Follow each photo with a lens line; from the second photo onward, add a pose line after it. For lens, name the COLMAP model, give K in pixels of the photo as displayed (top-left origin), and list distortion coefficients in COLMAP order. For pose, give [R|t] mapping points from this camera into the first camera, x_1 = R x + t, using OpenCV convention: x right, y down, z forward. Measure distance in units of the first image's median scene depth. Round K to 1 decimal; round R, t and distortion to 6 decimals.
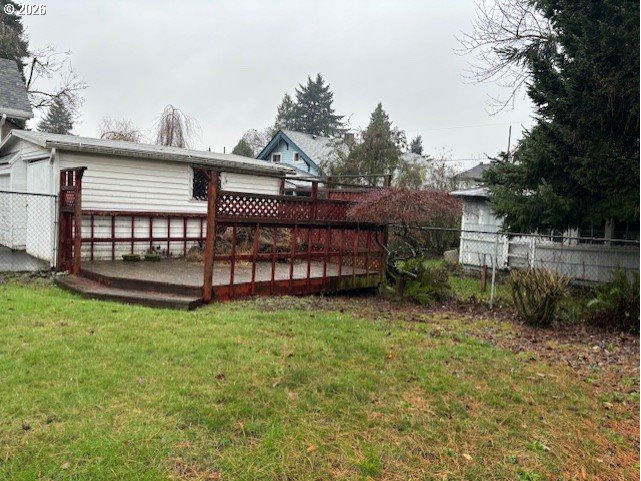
lens RADIAL K [[478.6, 0, 322.4], [0, 478.6, 245.0], [0, 0, 1]] dist [0.003275, -0.007178]
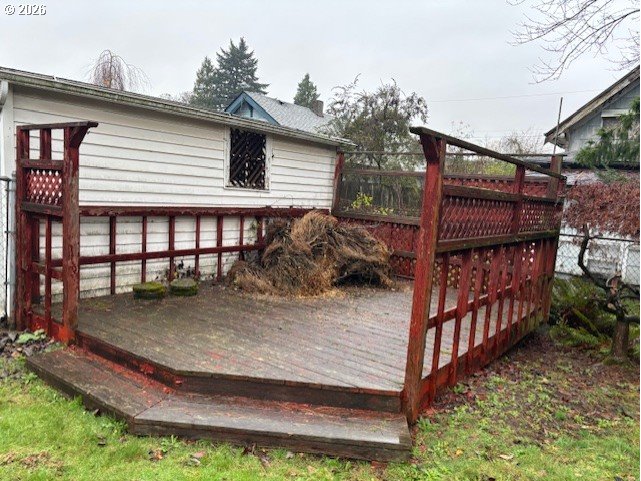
lens RADIAL K [[478.6, 0, 318.9], [0, 478.6, 236.6], [0, 0, 1]] dist [0.003275, -0.007178]
pose [[0.983498, 0.002808, 0.180899, -0.277500], [-0.009606, 0.999280, 0.036712, -0.053565], [-0.180665, -0.037844, 0.982816, 0.377034]]
